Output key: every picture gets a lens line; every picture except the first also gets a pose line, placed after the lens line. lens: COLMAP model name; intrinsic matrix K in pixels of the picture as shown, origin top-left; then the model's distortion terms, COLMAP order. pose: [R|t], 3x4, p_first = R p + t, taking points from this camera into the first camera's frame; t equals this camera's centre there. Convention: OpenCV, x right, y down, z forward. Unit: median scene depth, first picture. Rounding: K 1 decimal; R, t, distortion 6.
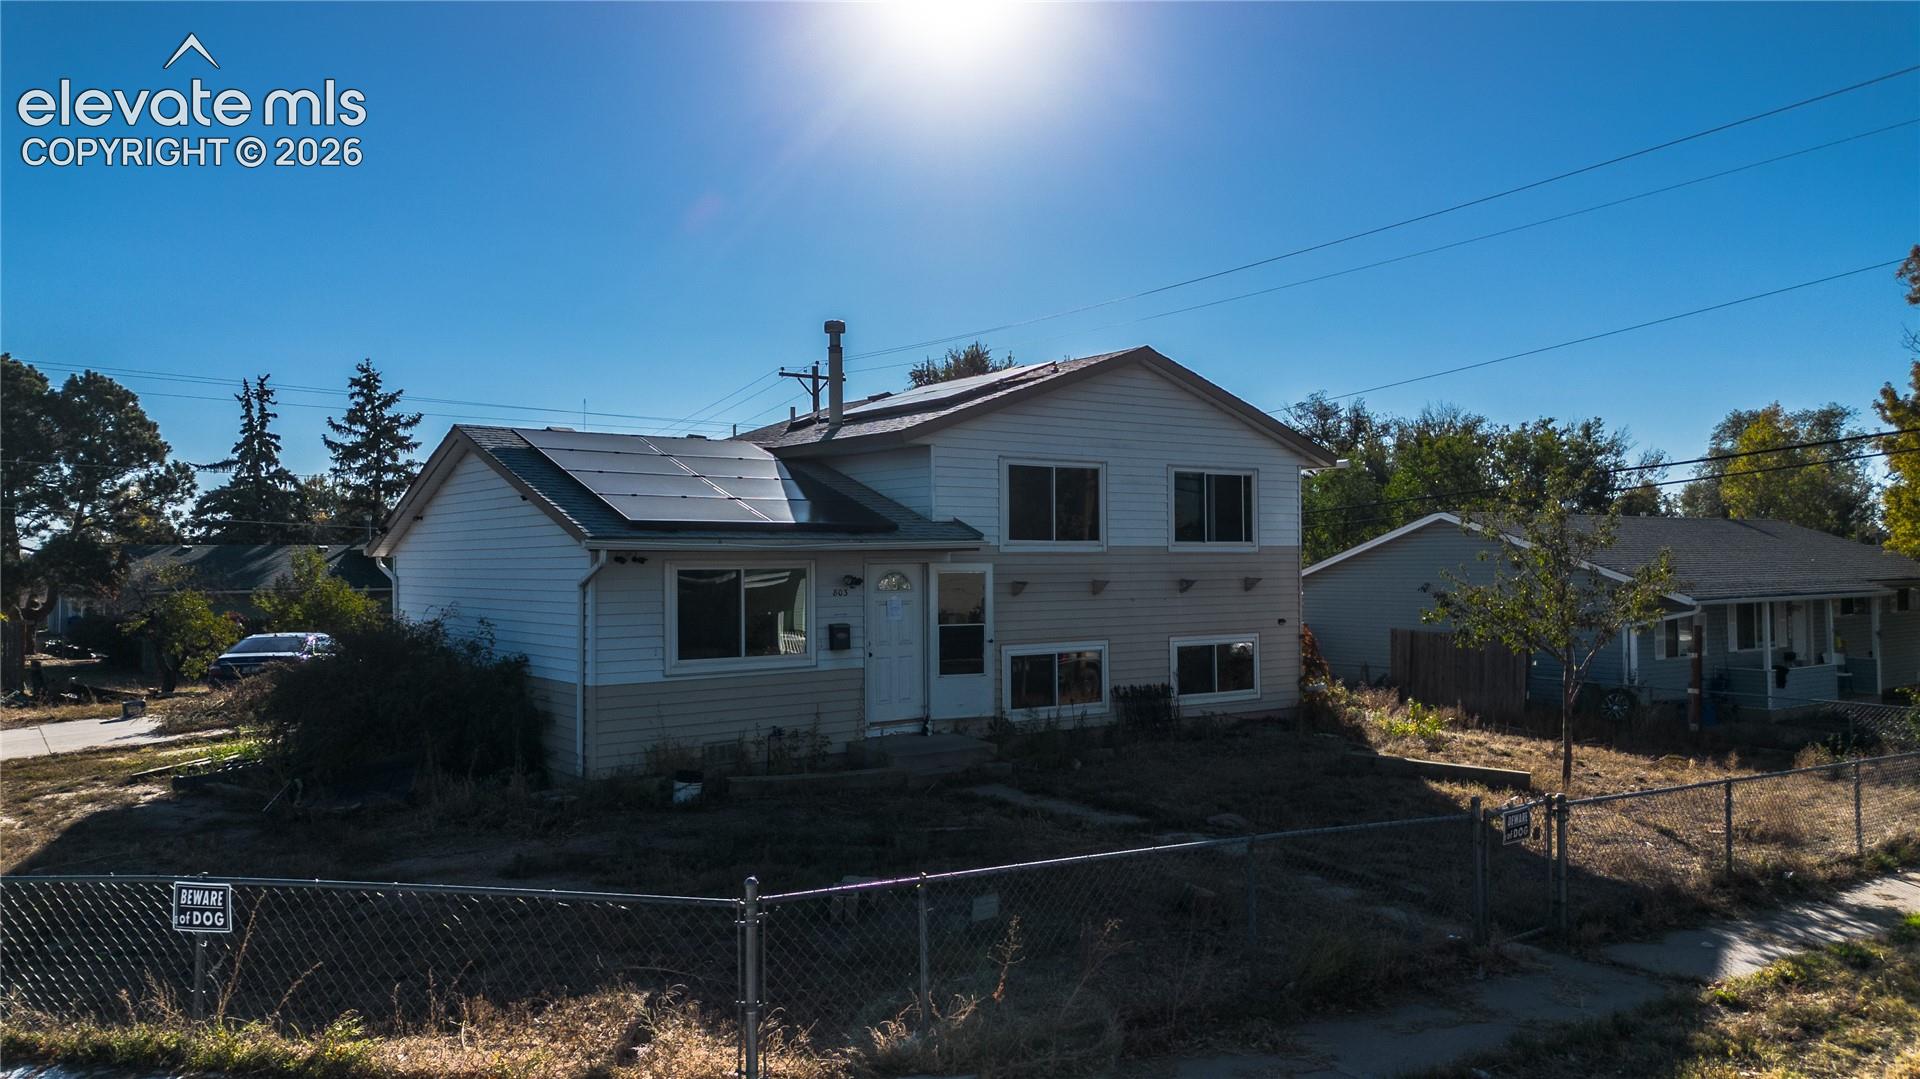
lens RADIAL K [[1304.5, 0, 951.9], [0, 1304.5, 550.1], [0, 0, 1]] dist [0.044374, 0.000055]
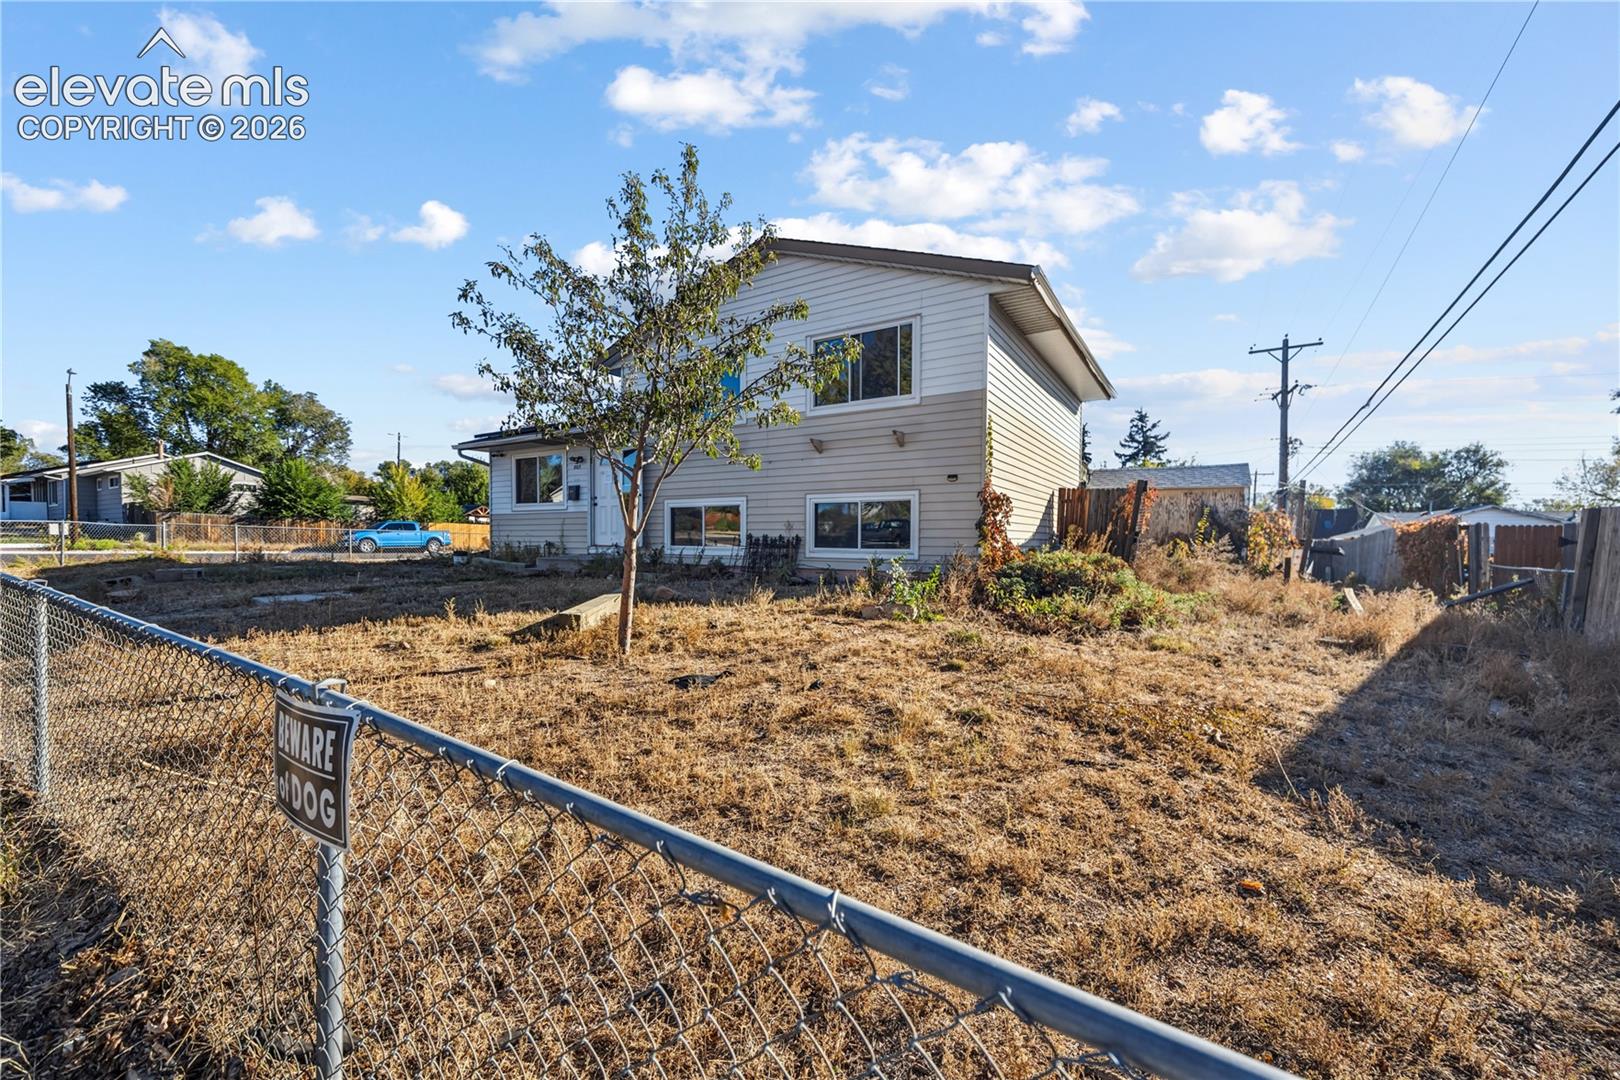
lens RADIAL K [[630.8, 0, 802.1], [0, 630.8, 537.1], [0, 0, 1]] dist [-0.001884, 0.000206]
pose [[0.367031, 0.007033, -0.930182, 0.704771], [0.000558, 0.999970, 0.007781, 0.105256], [0.930209, -0.003375, 0.367016, 0.863212]]
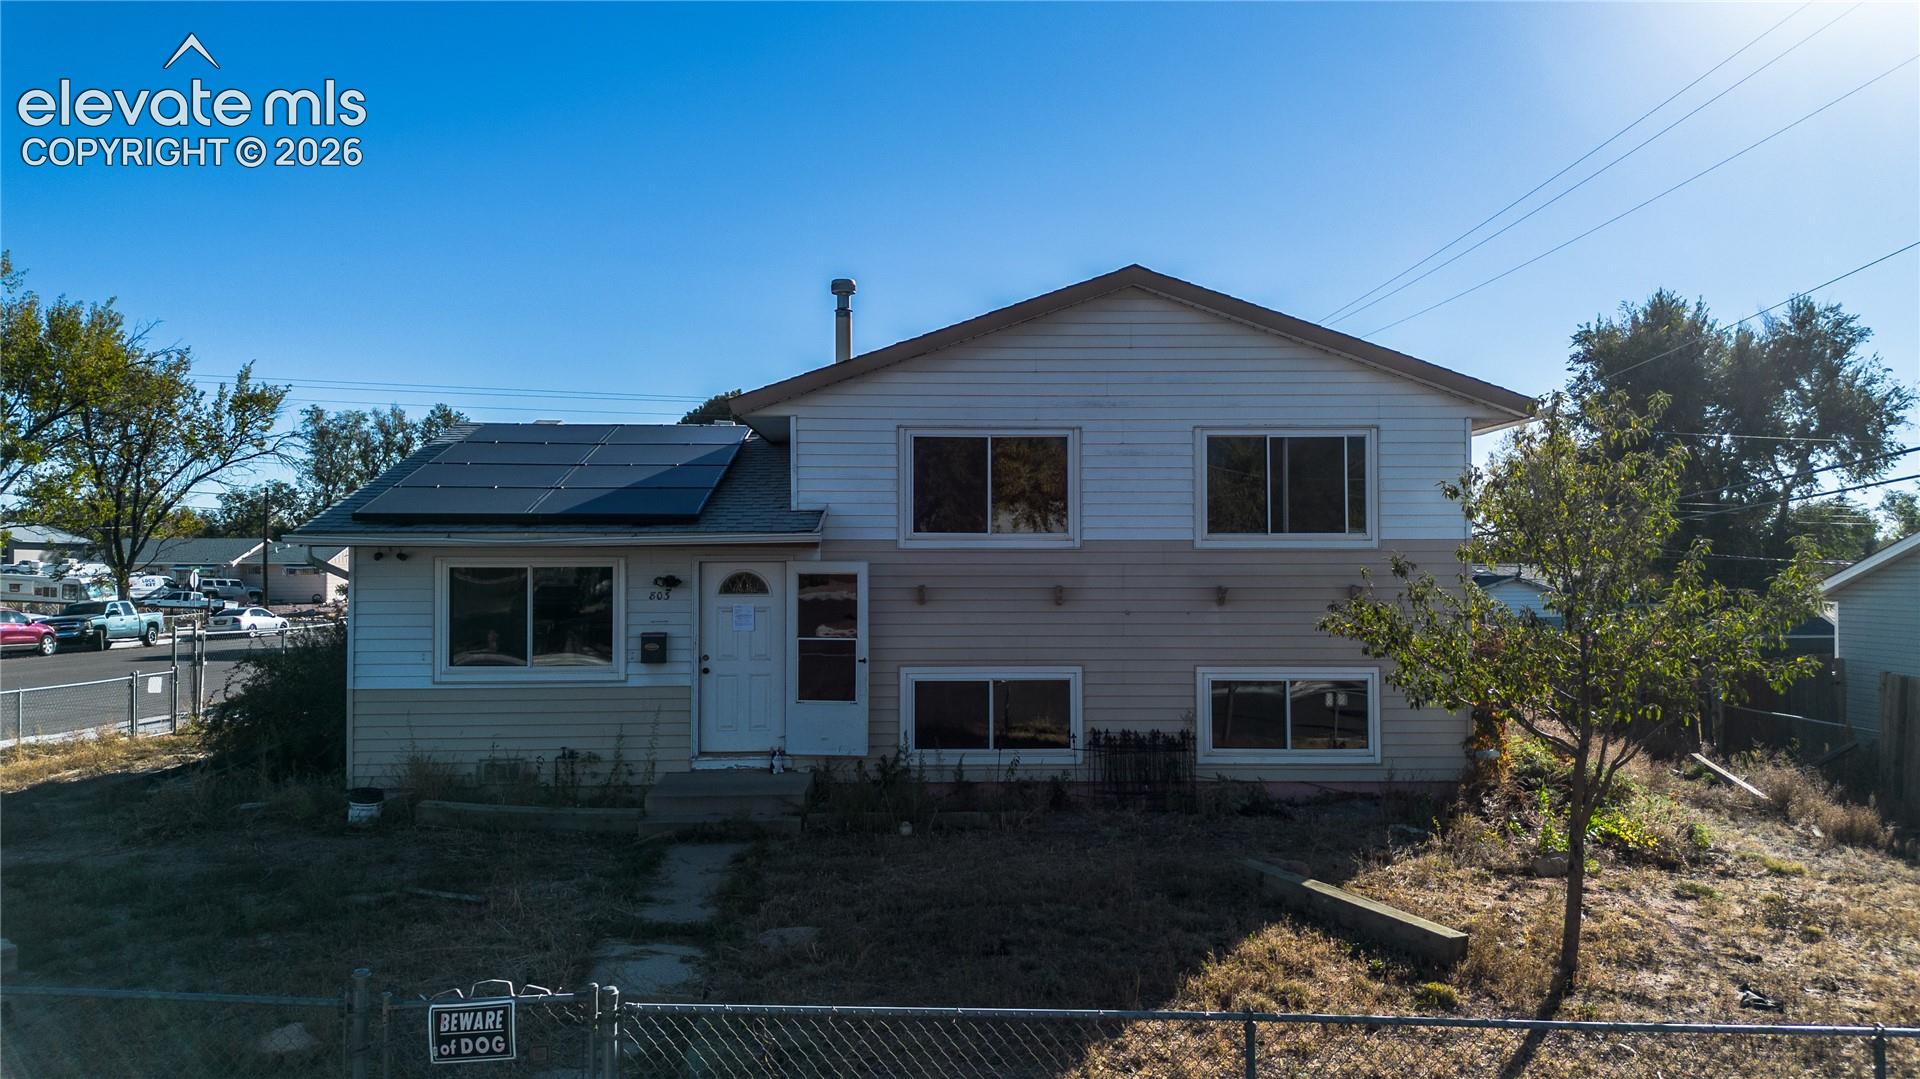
lens RADIAL K [[1304.5, 0, 960.1], [0, 1304.5, 538.4], [0, 0, 1]] dist [0.044374, 0.000055]
pose [[0.834474, -0.003983, -0.551032, 0.487536], [0.000642, 0.999980, -0.006256, 0.000669], [0.551046, 0.004866, 0.834461, 0.354165]]
